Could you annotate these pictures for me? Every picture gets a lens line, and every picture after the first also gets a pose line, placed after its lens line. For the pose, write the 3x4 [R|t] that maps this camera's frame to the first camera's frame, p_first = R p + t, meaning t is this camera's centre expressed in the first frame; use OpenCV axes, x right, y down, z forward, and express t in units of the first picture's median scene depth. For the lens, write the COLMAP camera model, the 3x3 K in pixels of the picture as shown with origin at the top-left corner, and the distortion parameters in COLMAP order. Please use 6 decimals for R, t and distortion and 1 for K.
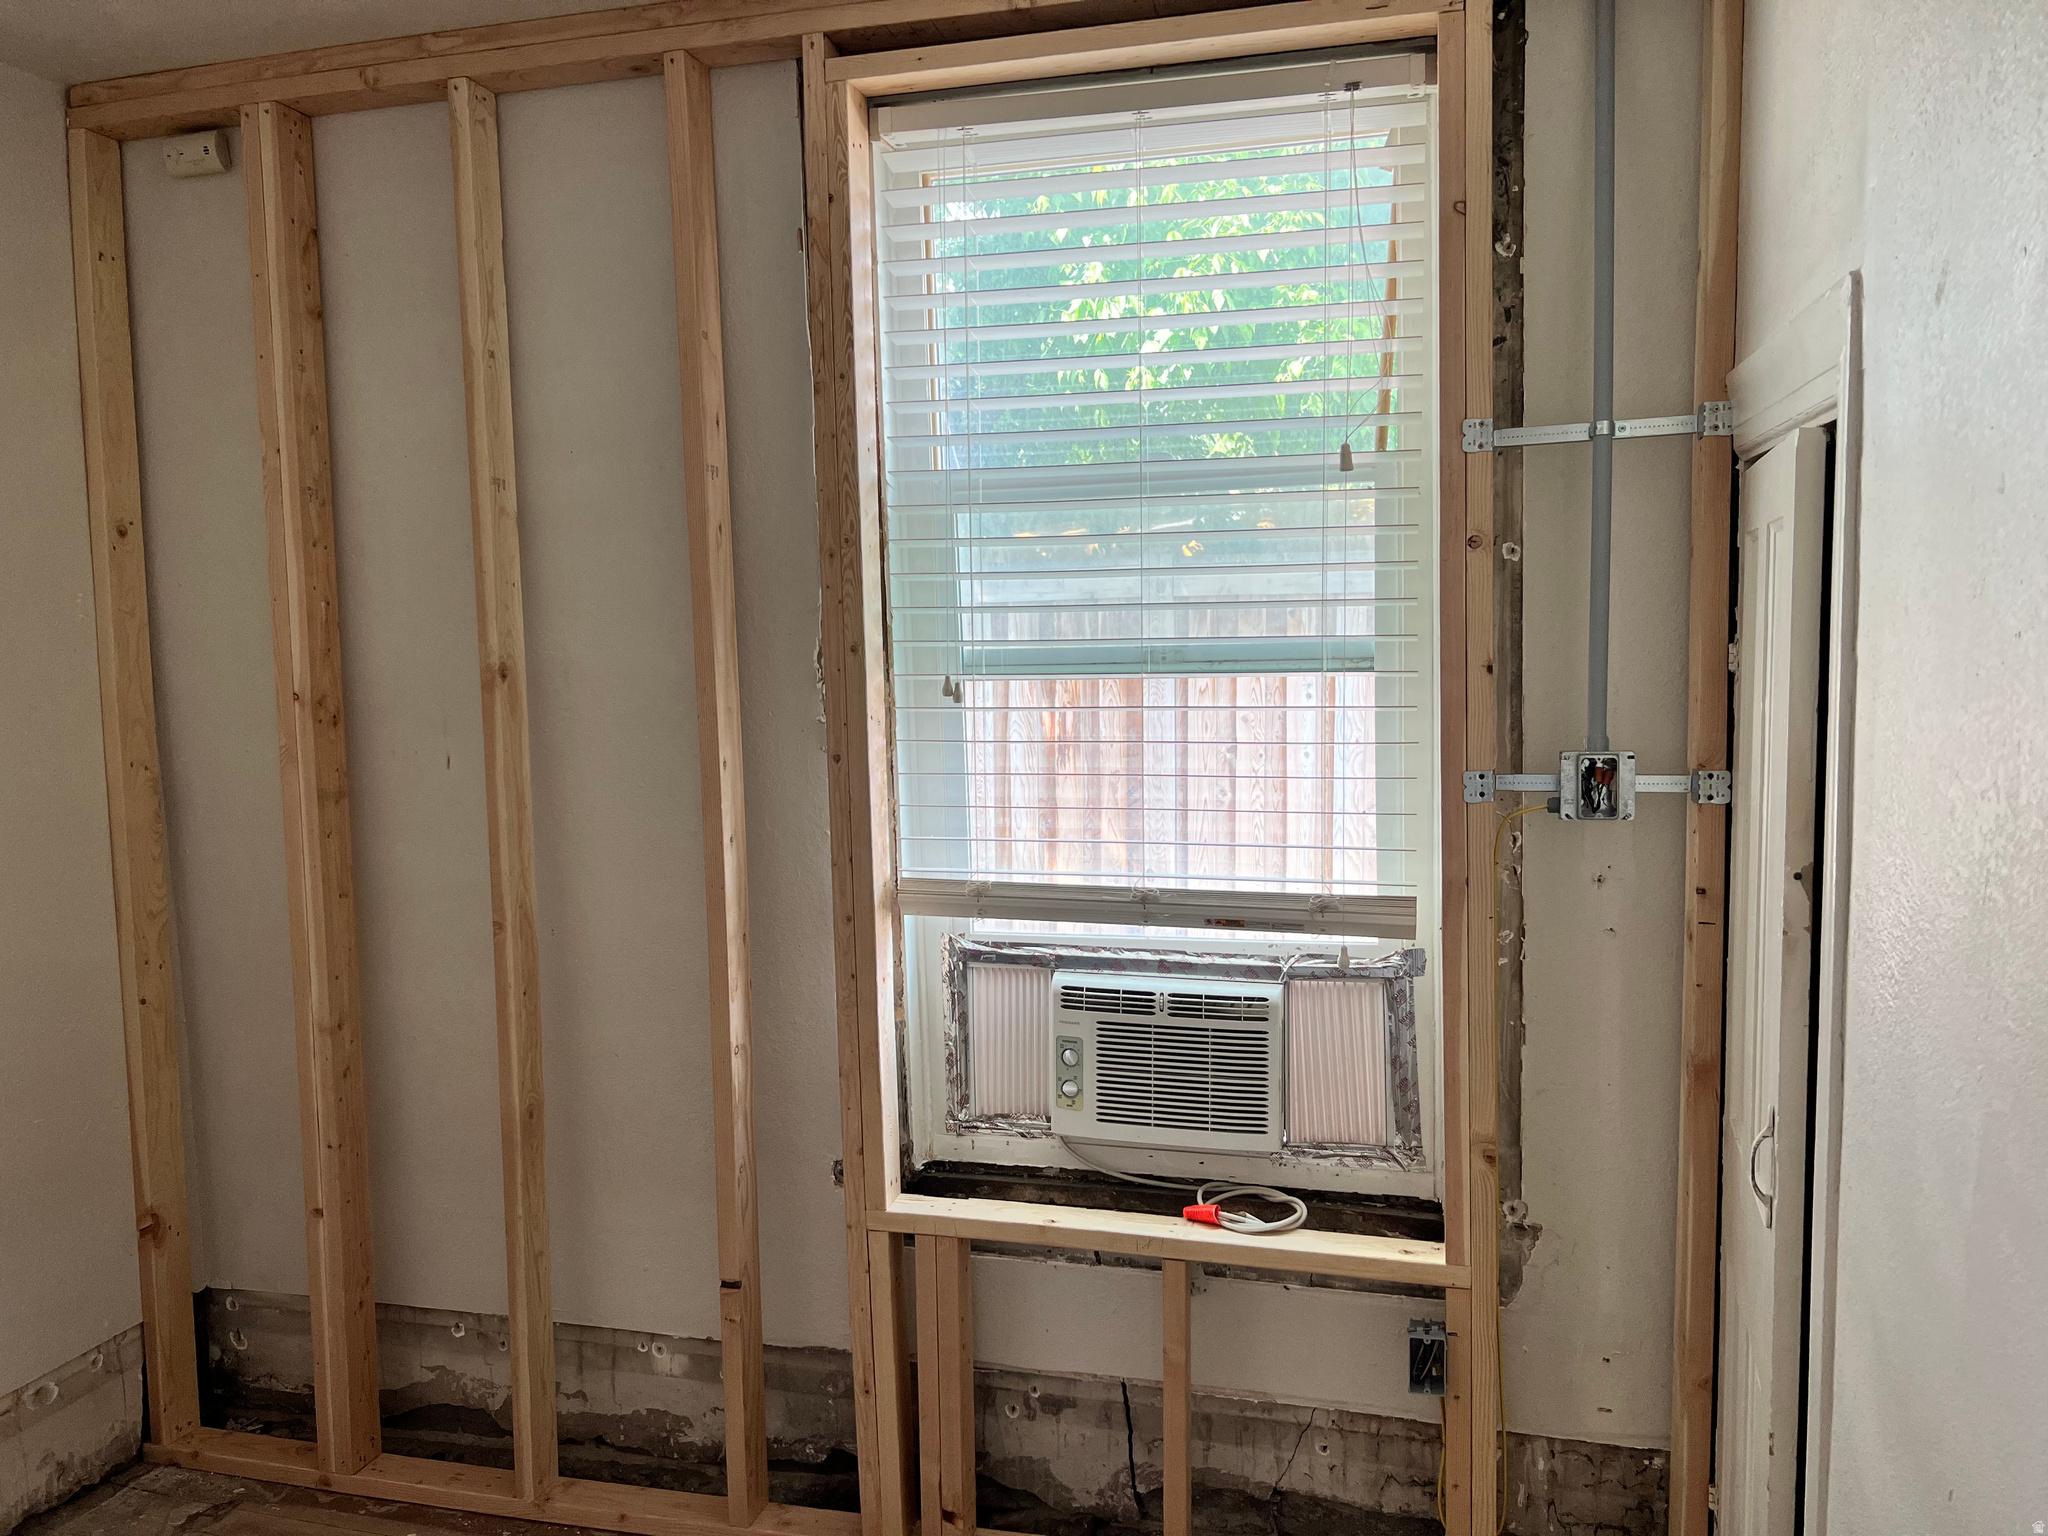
lens RADIAL K [[1533.4, 0, 1023.4], [0, 1533.4, 756.7], [0, 0, 1]] dist [0.048614, -0.059907]
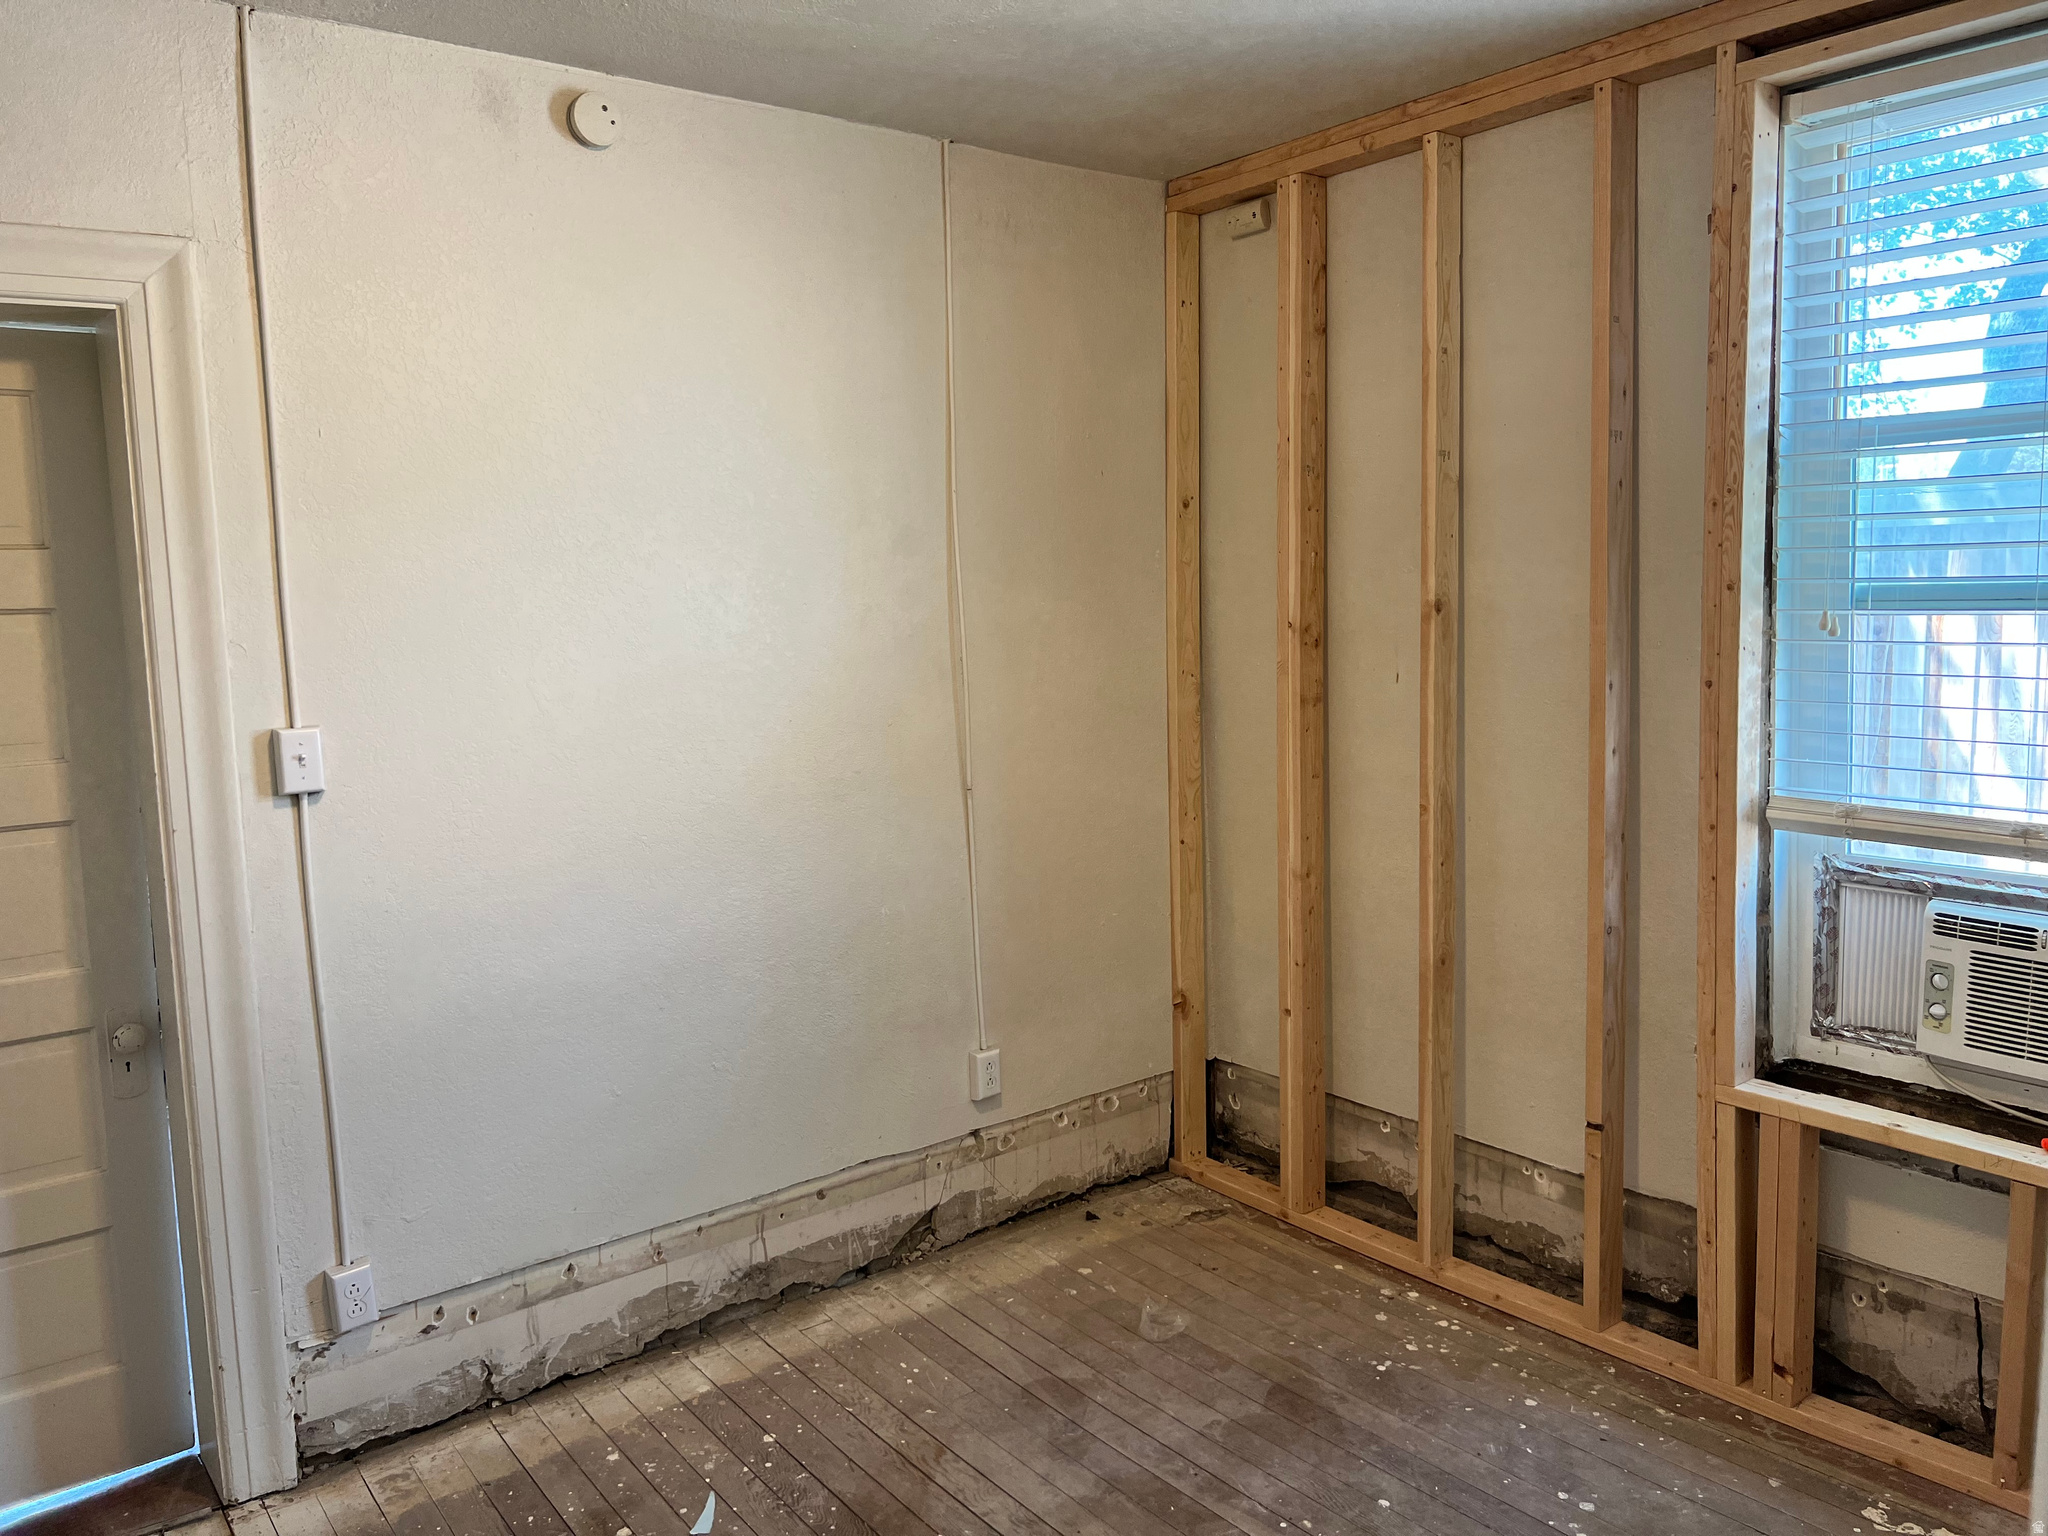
lens RADIAL K [[1534.5, 0, 1011.6], [0, 1534.5, 756.1], [0, 0, 1]] dist [0.074769, -0.077964]
pose [[0.792717, 0.066894, -0.605909, 0.158842], [-0.041518, 0.997577, 0.055816, 0.010622], [0.608174, -0.019090, 0.793574, -0.213000]]
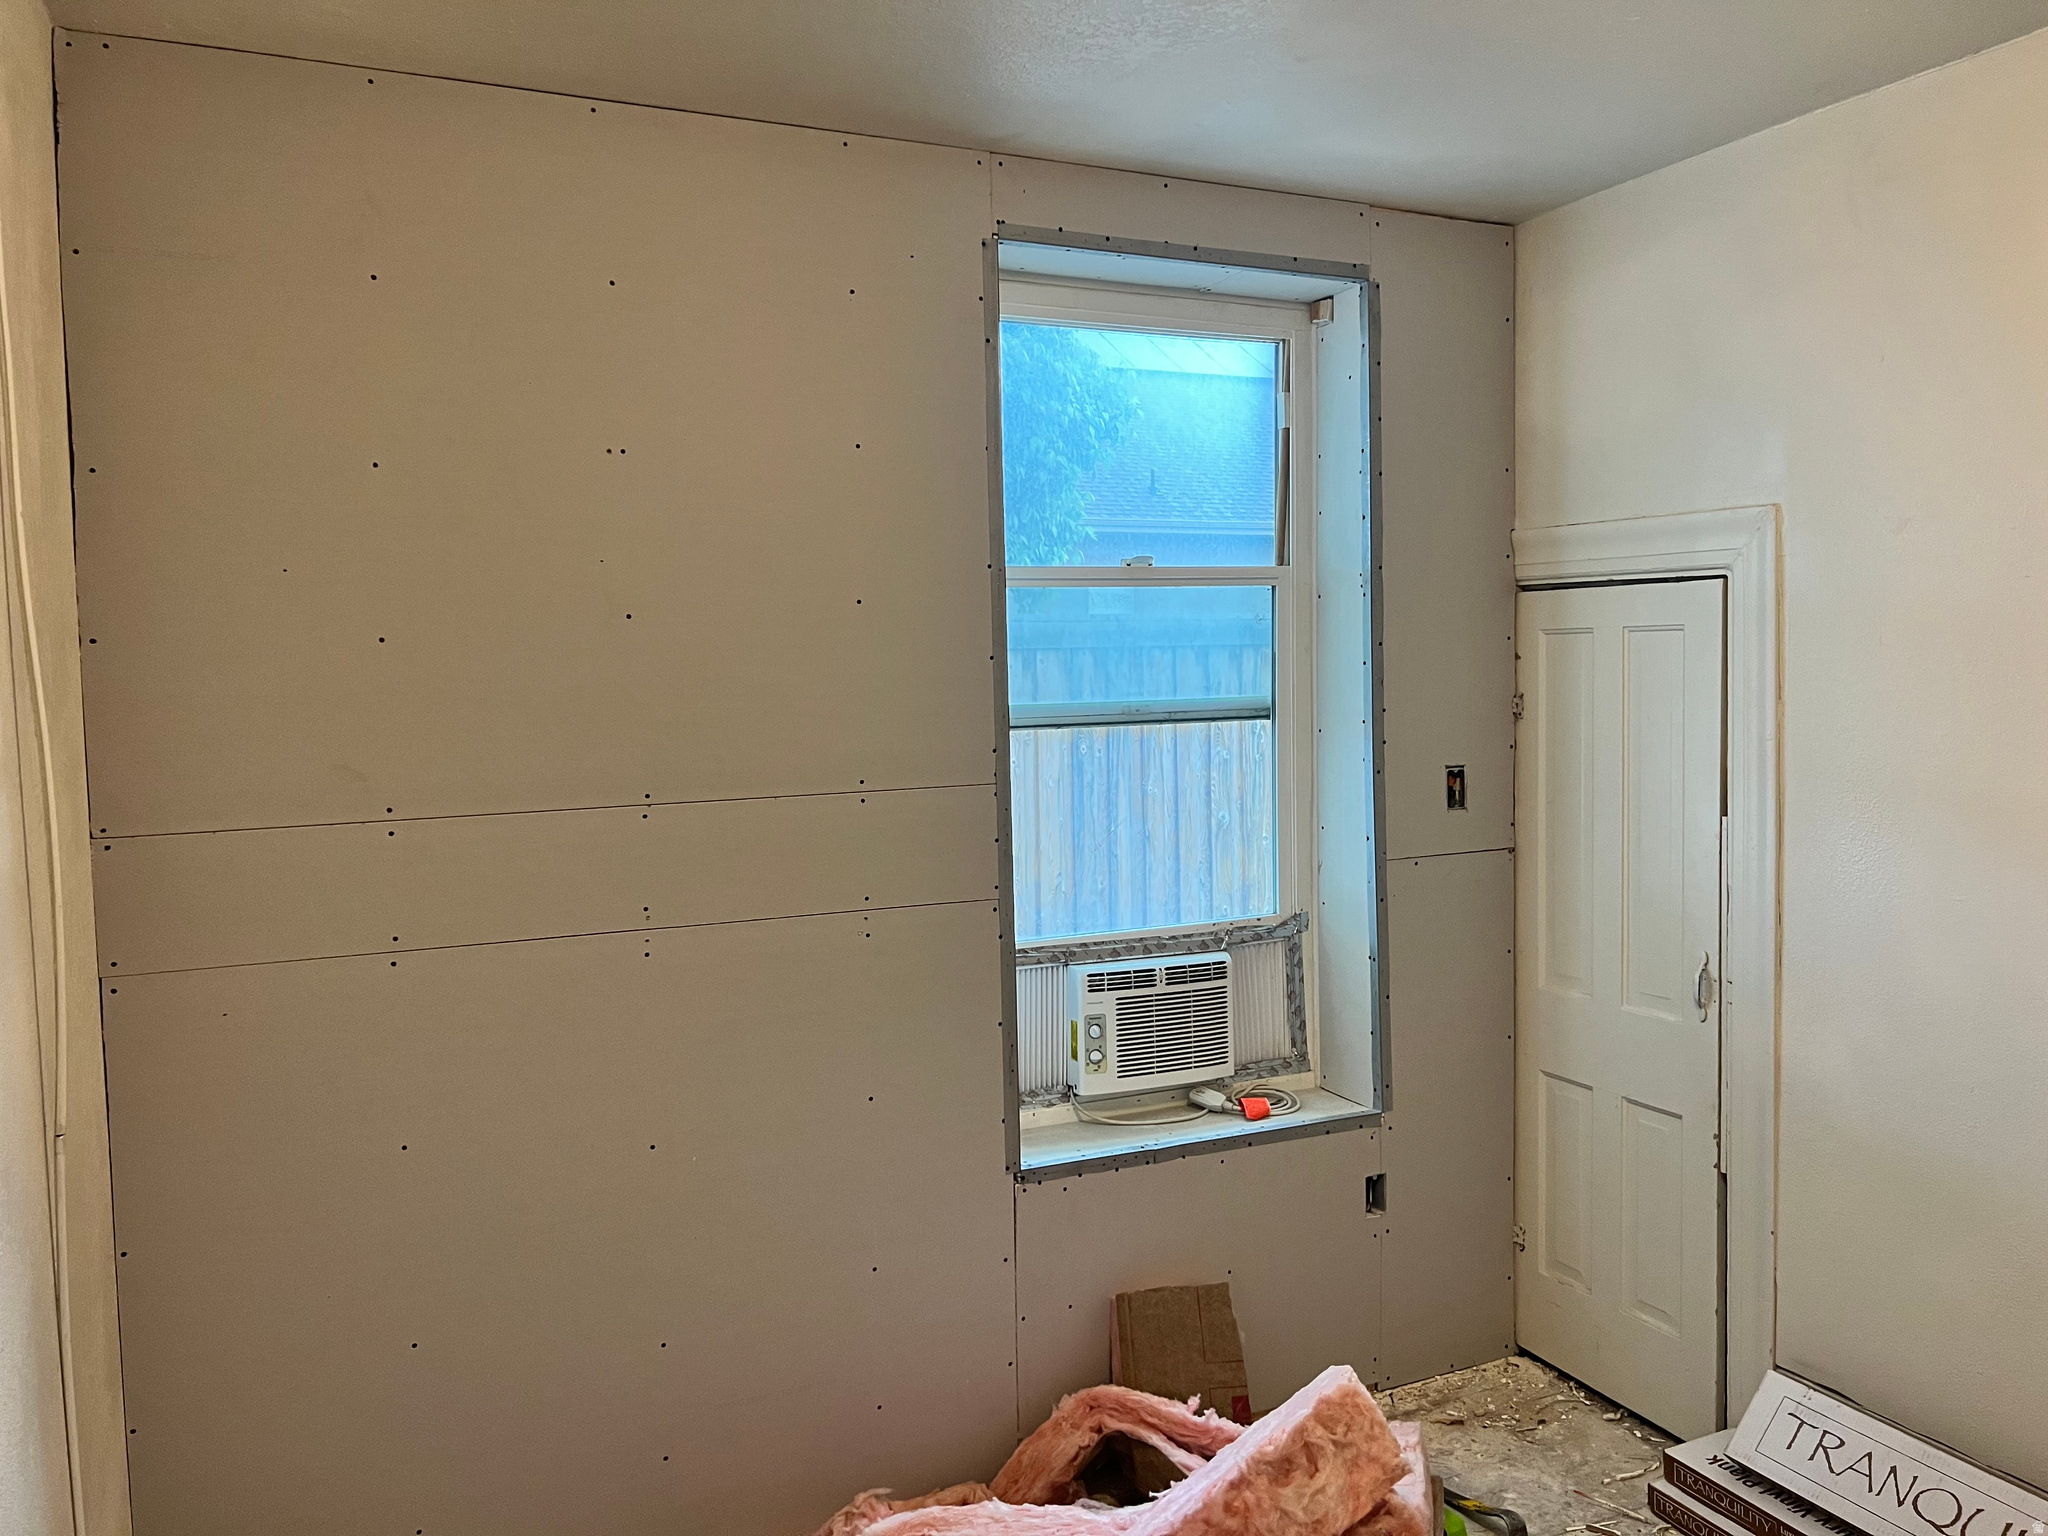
lens RADIAL K [[1534.5, 0, 1011.6], [0, 1534.5, 756.1], [0, 0, 1]] dist [0.074769, -0.077964]
pose [[0.765405, -0.032431, 0.642731, -0.802212], [0.060500, 0.997932, -0.021694, -0.004168], [-0.640698, 0.055490, 0.765785, 0.073018]]
